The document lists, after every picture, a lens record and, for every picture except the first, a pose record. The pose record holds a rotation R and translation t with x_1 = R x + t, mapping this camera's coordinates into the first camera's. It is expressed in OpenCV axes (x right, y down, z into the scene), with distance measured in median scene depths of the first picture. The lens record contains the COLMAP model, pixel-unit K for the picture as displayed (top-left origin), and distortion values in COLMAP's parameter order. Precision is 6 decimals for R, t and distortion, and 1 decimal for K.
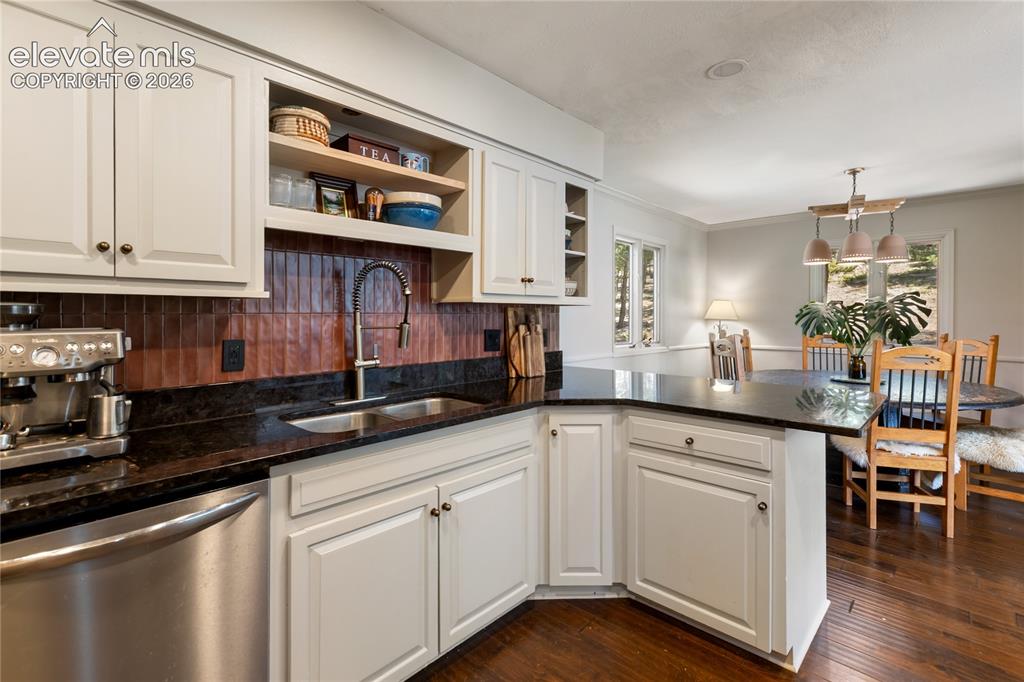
lens RADIAL K [[464.2, 0, 529.9], [0, 464.2, 314.2], [0, 0, 1]] dist [0.004942, 0.000723]
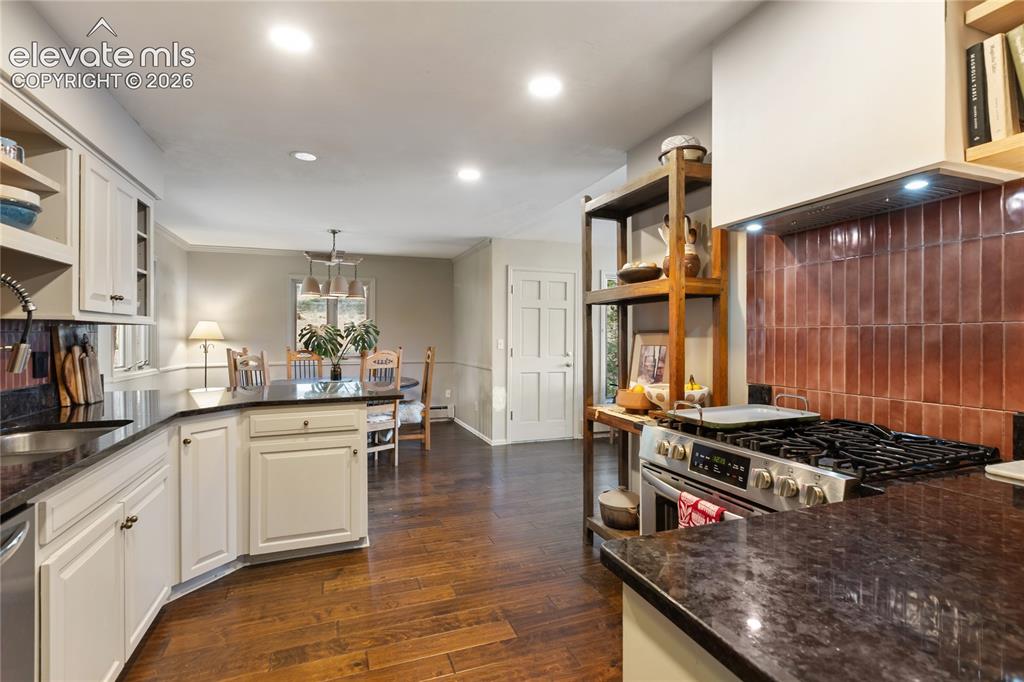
lens RADIAL K [[504.2, 0, 509.8], [0, 504.2, 338.7], [0, 0, 1]] dist [0.000443, -0.000706]
pose [[0.436699, -0.007832, 0.899574, -0.620686], [0.001444, 0.999967, 0.008005, 0.004062], [-0.899607, -0.002197, 0.436696, -0.186074]]
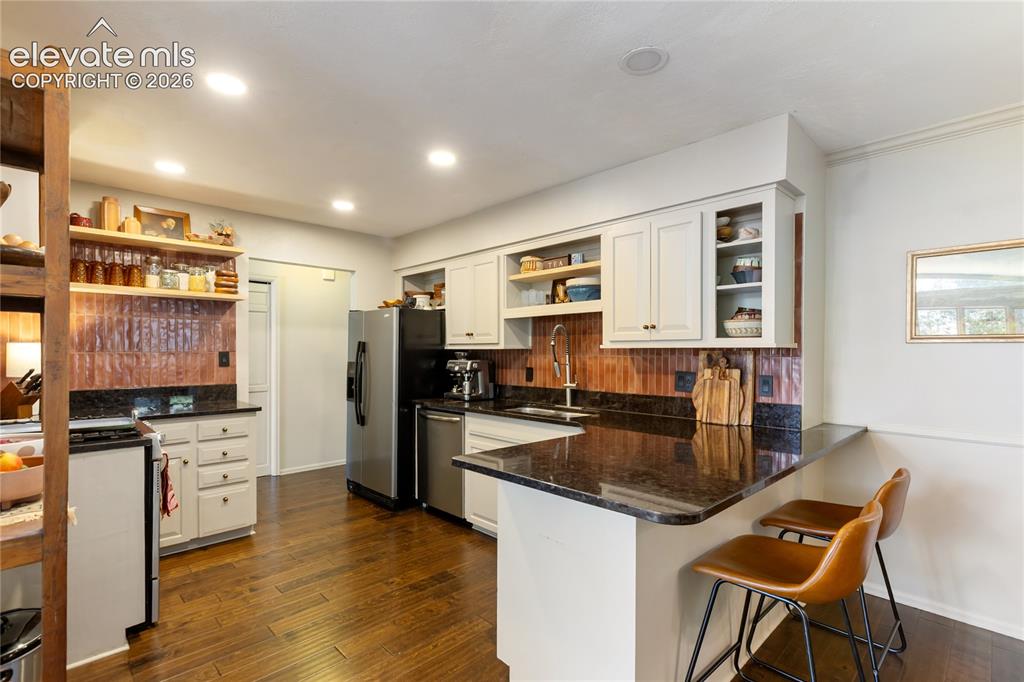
lens RADIAL K [[504.2, 0, 512.5], [0, 504.2, 349.4], [0, 0, 1]] dist [0.000443, -0.000706]
pose [[-0.077827, -0.005562, -0.996951, 1.371889], [-0.001813, 0.999984, -0.005437, -0.013544], [0.996965, 0.001385, -0.077835, 0.860933]]
